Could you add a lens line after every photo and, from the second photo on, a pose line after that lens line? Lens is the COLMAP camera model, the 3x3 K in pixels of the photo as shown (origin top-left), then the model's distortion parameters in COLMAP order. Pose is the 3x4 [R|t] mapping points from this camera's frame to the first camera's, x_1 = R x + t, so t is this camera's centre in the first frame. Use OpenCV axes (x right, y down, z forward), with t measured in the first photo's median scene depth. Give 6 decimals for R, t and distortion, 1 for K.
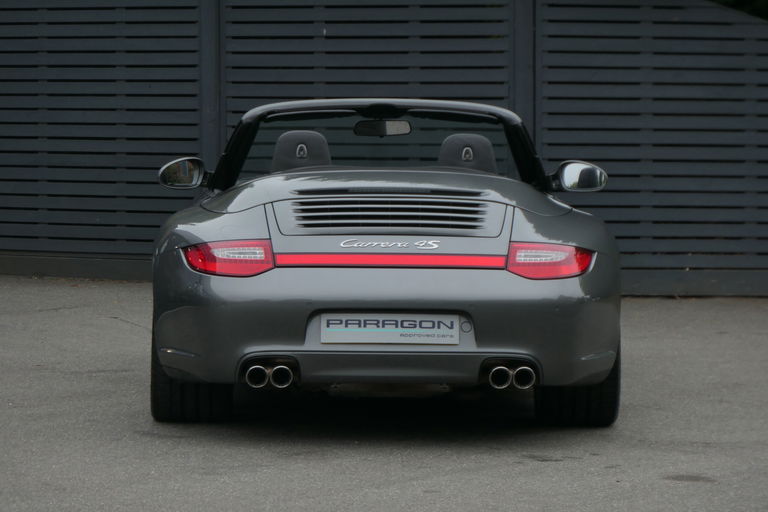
lens RADIAL K [[4286.0, 0, 384.0], [0, 4286.0, 256.0], [0, 0, 1]] dist [-0.319647, -24.121045]
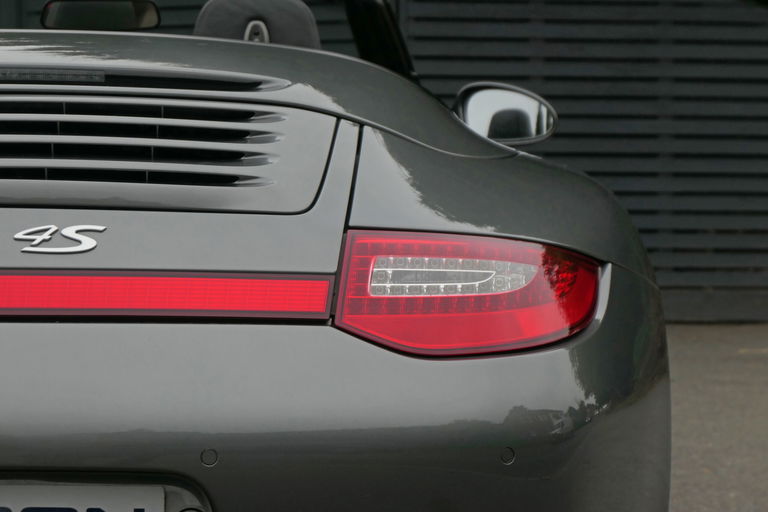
lens RADIAL K [[2207.6, 0, 384.0], [0, 2207.6, 256.0], [0, 0, 1]] dist [-0.044539, -0.354139]
pose [[0.999451, -0.002813, 0.032998, 0.026990], [0.003042, 0.999972, -0.006880, -0.000346], [-0.032978, 0.006977, 0.999432, 0.848530]]
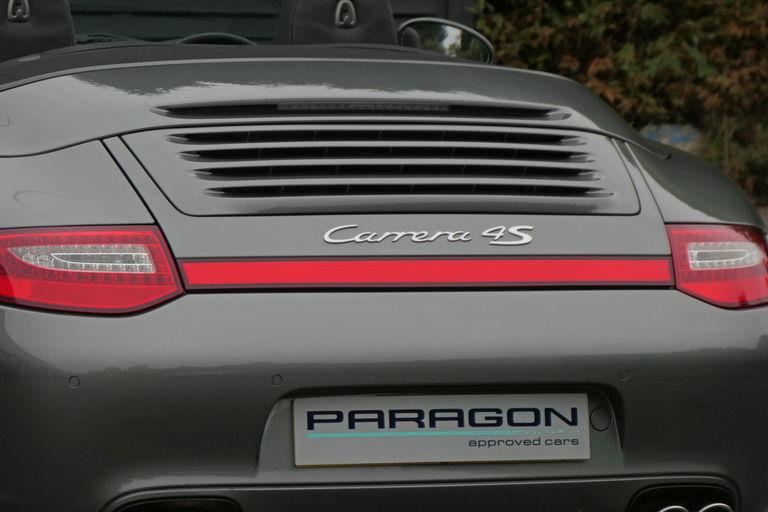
lens RADIAL K [[4286.0, 0, 384.0], [0, 4286.0, 256.0], [0, 0, 1]] dist [-0.319647, -24.121045]
pose [[0.949791, -0.013984, 0.312573, -0.140827], [-0.002645, 0.998606, 0.052713, -0.023801], [-0.312875, -0.050893, 0.948430, 0.580507]]
